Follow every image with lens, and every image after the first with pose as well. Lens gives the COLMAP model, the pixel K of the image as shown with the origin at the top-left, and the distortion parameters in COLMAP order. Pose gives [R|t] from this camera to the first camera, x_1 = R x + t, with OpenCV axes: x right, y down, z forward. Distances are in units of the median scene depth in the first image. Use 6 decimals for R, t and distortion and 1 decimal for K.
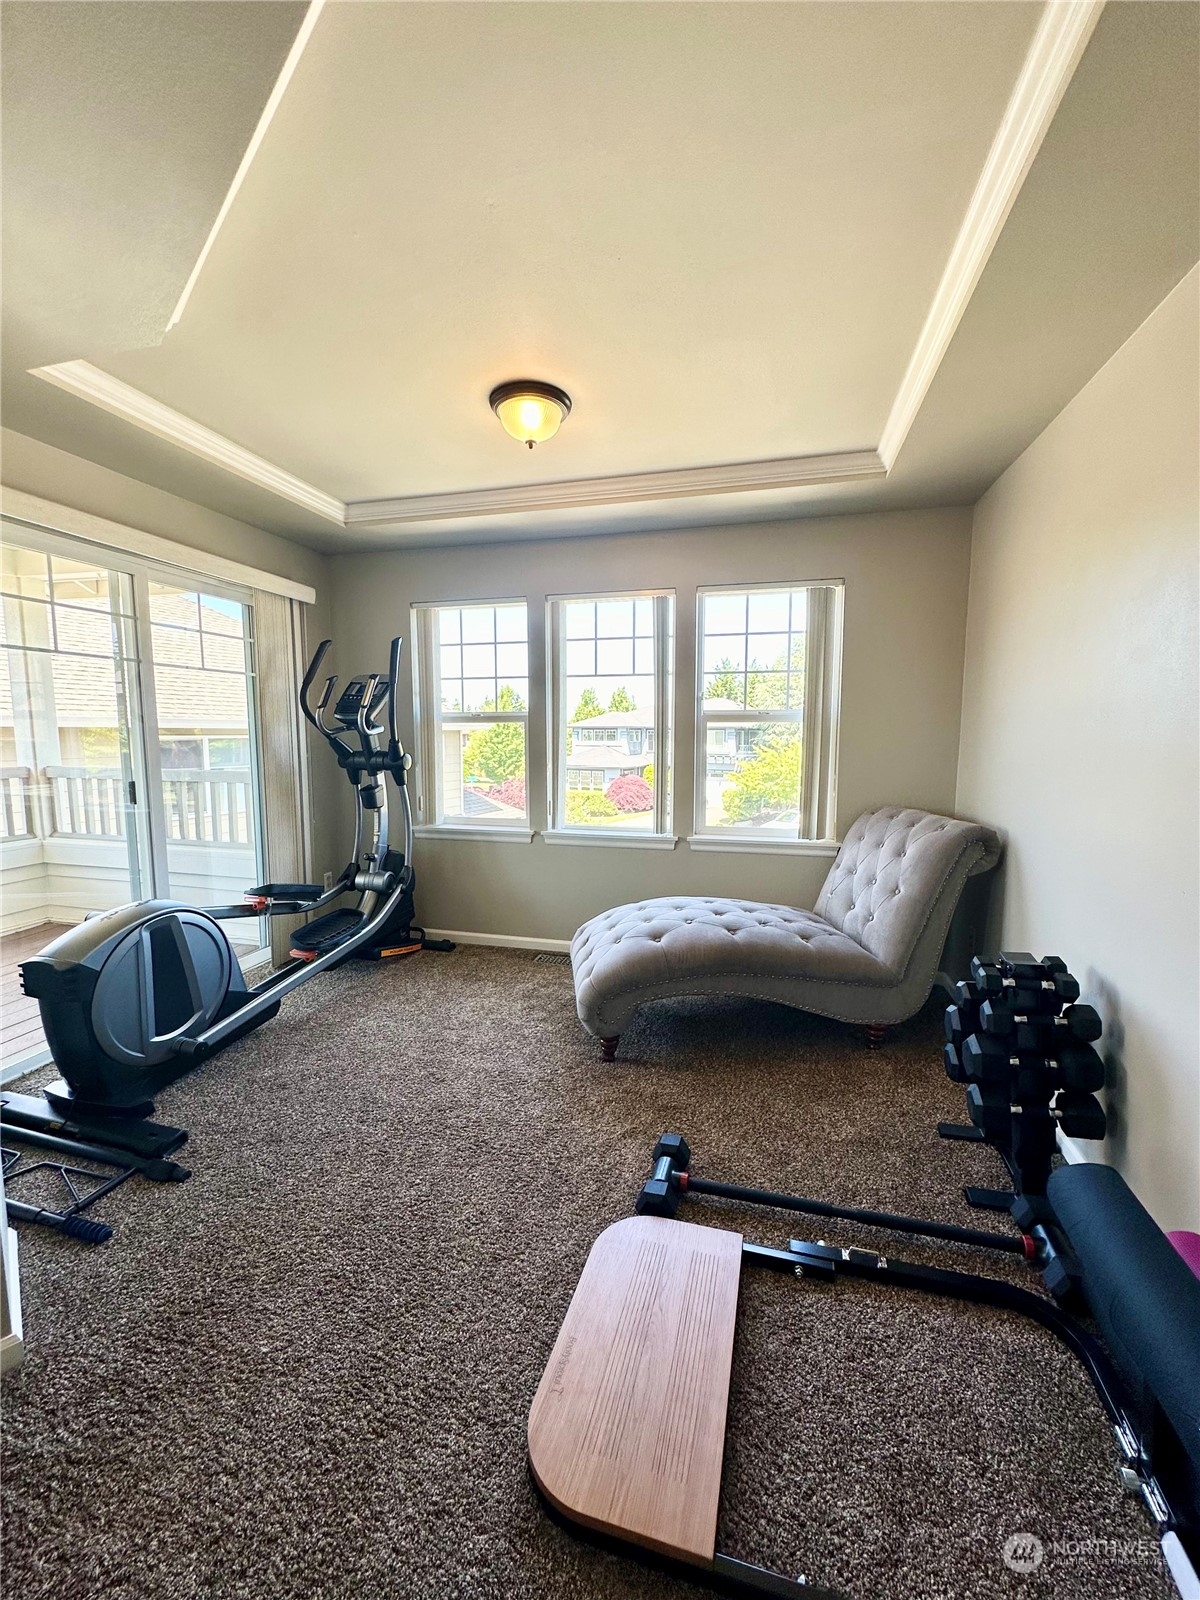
lens RADIAL K [[637.2, 0, 598.9], [0, 637.2, 801.8], [0, 0, 1]] dist [-0.003199, 0.000789]
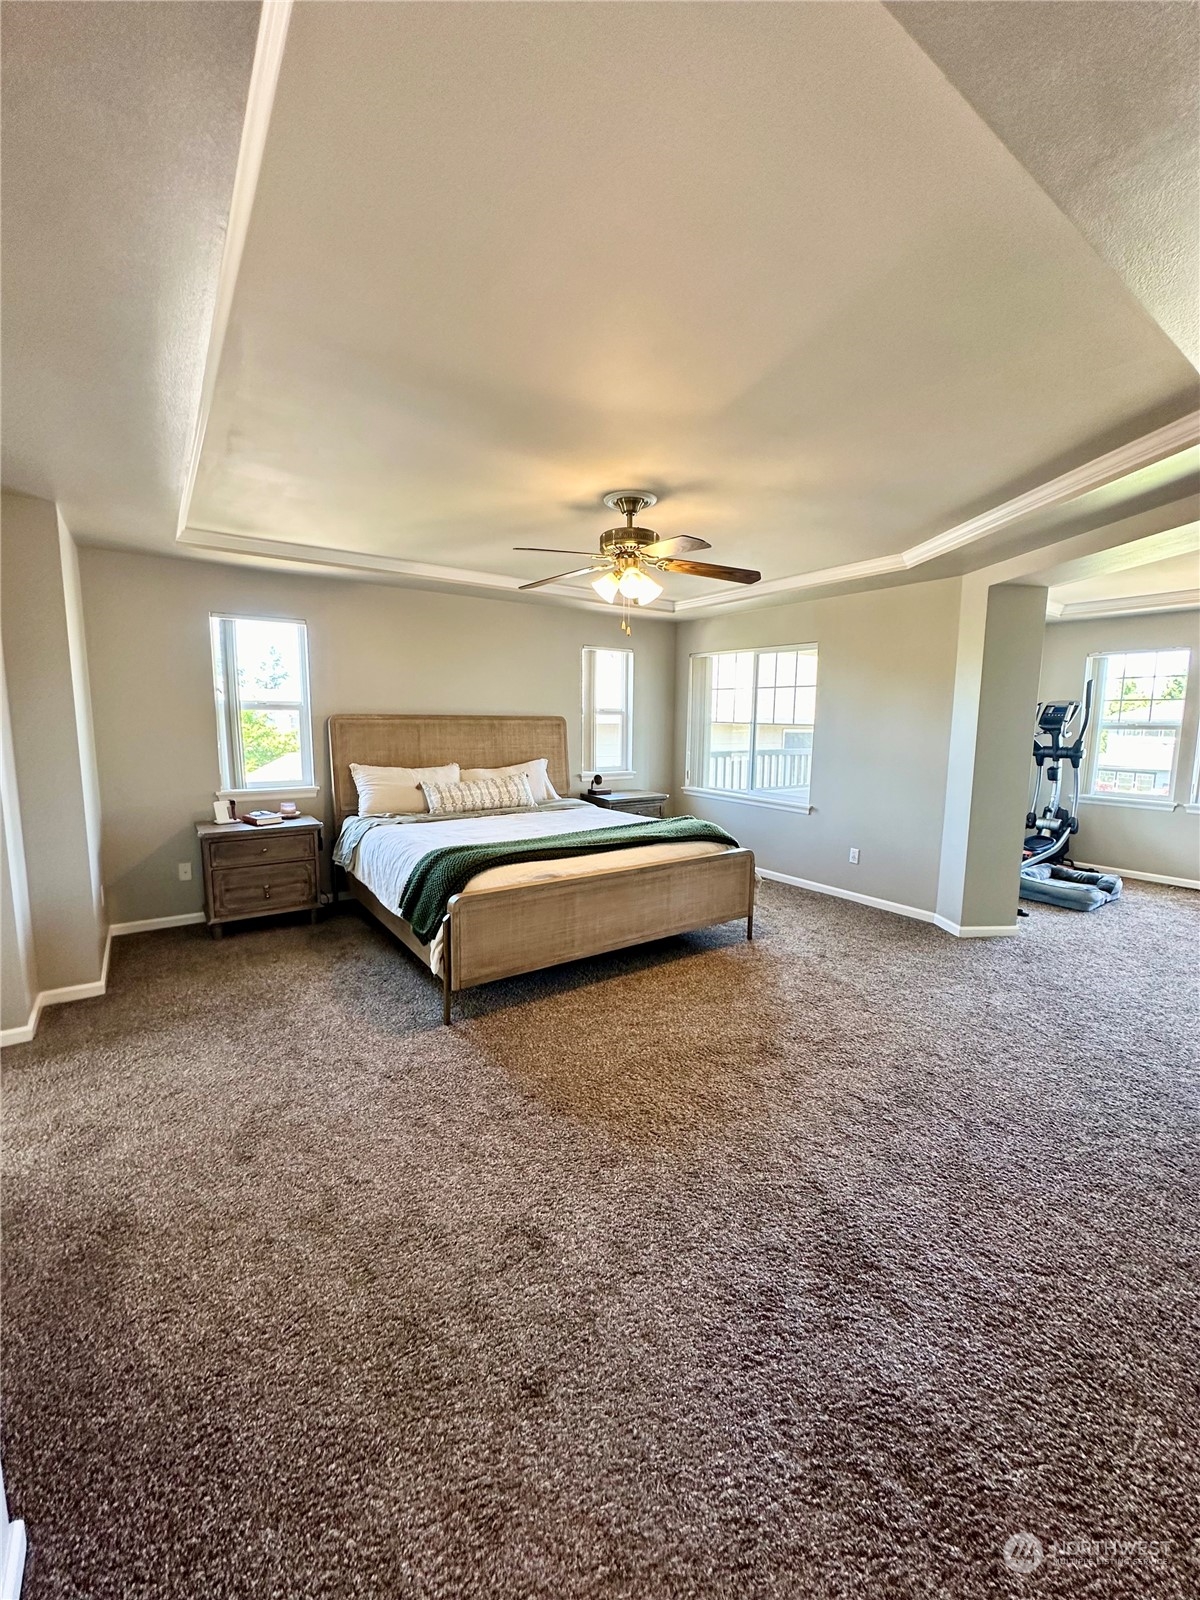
lens RADIAL K [[637.2, 0, 601.3], [0, 637.2, 794.9], [0, 0, 1]] dist [-0.003199, 0.000789]
pose [[0.773991, 0.078946, -0.628255, -0.221202], [-0.069485, 0.996795, 0.039653, 0.063909], [0.629372, 0.012963, 0.776996, -1.049514]]
